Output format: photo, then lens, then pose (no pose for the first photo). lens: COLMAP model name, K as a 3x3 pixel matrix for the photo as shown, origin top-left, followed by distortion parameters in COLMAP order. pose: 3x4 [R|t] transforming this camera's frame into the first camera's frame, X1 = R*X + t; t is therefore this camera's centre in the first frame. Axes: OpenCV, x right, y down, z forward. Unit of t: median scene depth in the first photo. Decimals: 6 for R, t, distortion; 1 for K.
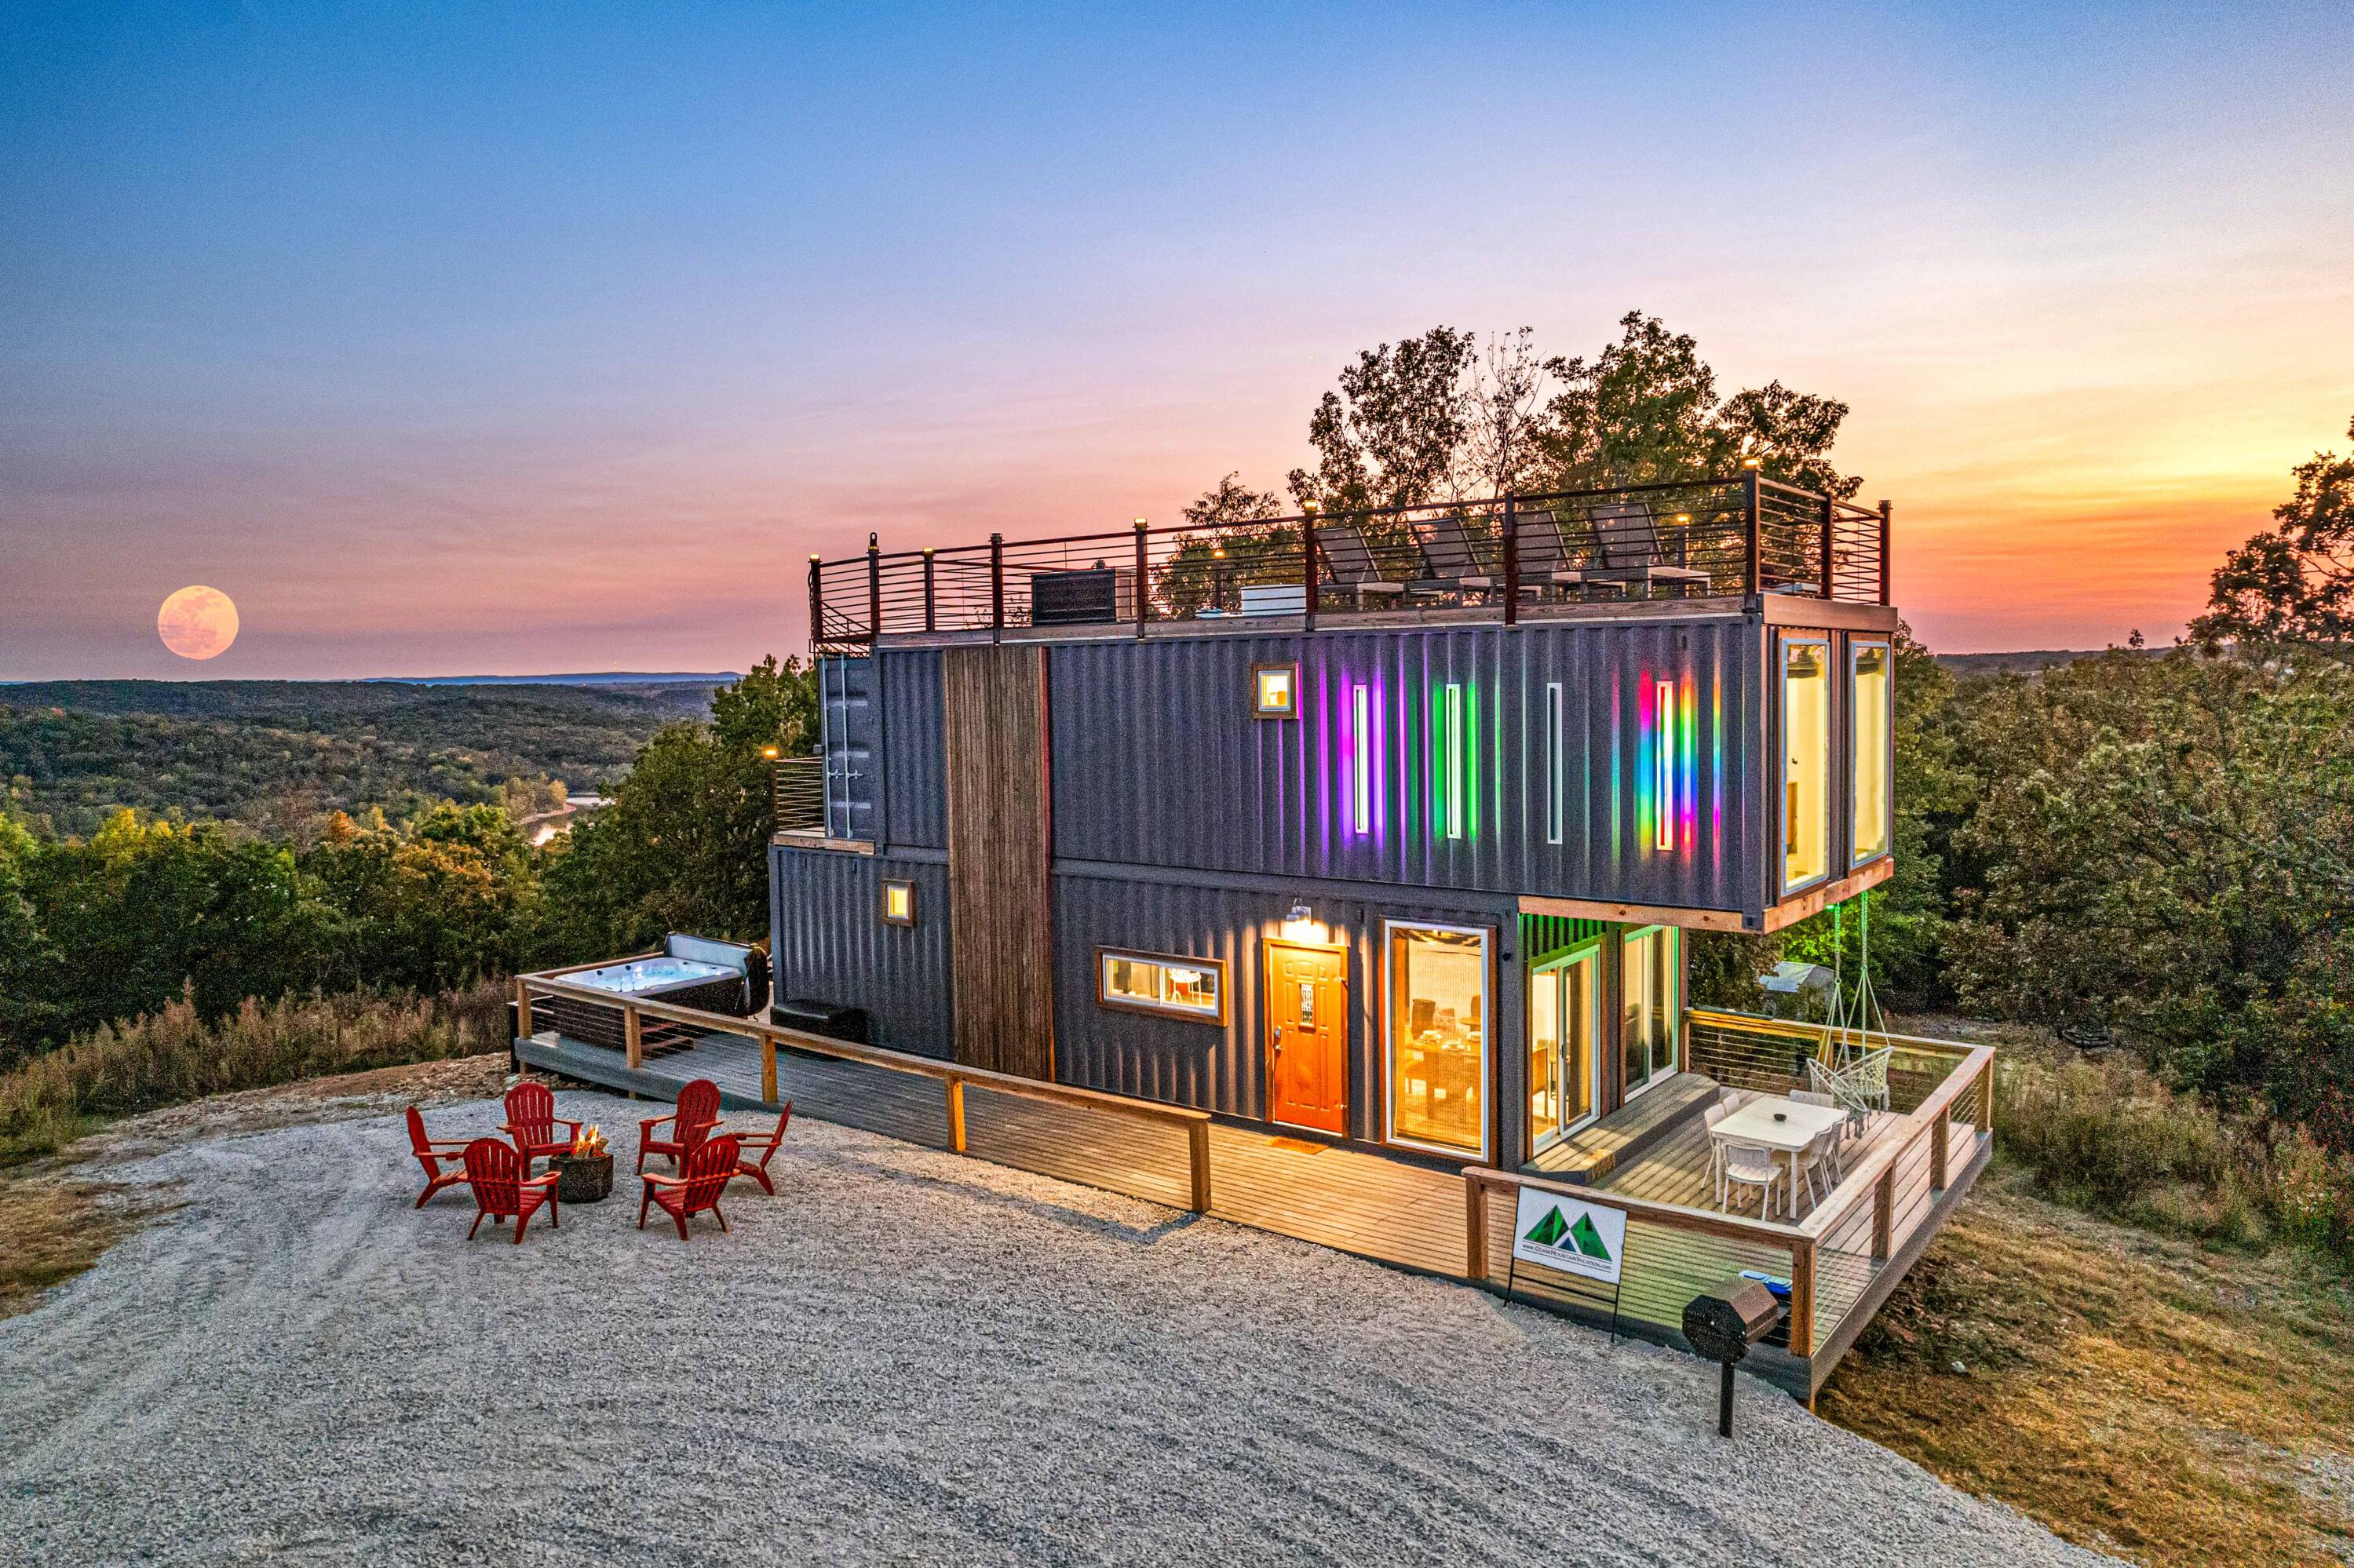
lens RADIAL K [[1545.2, 0, 1183.2], [0, 1545.2, 778.8], [0, 0, 1]] dist [-0.035500, 0.002554]
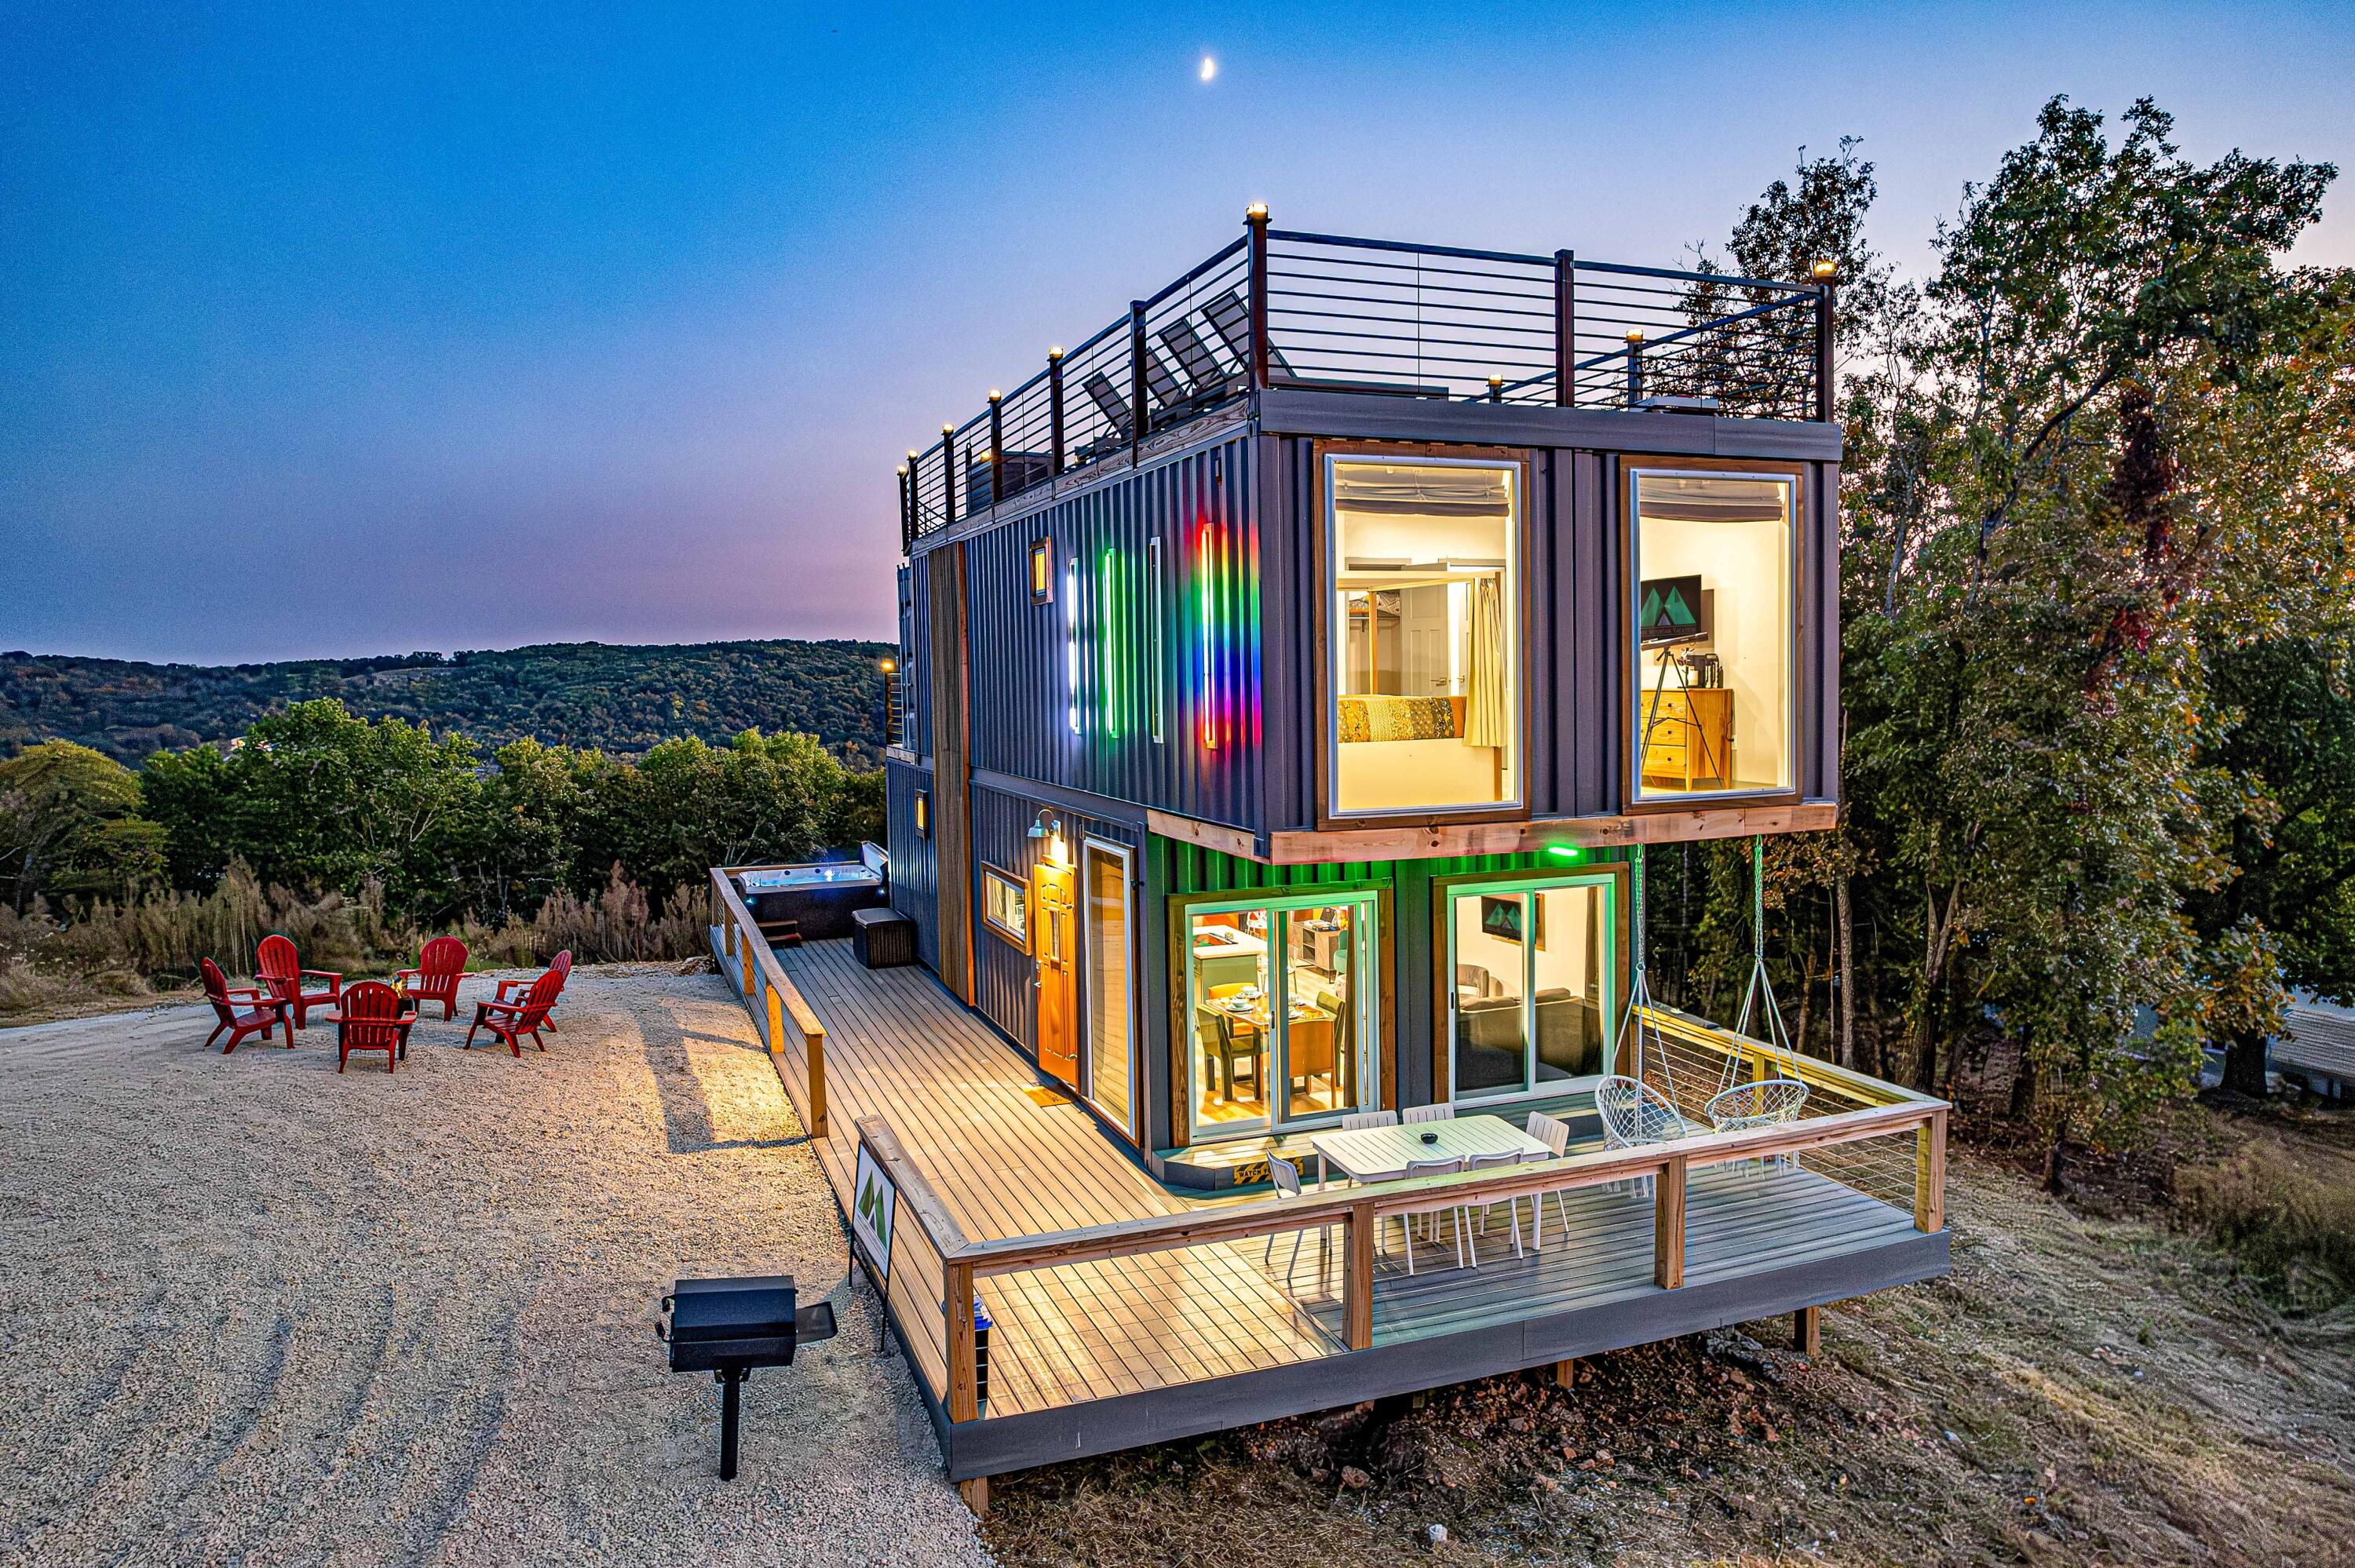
lens RADIAL K [[1545.7, 0, 1183.7], [0, 1545.7, 778.8], [0, 0, 1]] dist [-0.035500, 0.002554]
pose [[0.854774, 0.036708, -0.517701, 0.560514], [-0.029495, 0.999319, 0.022158, 0.036173], [0.518162, -0.003670, 0.855275, 0.284249]]
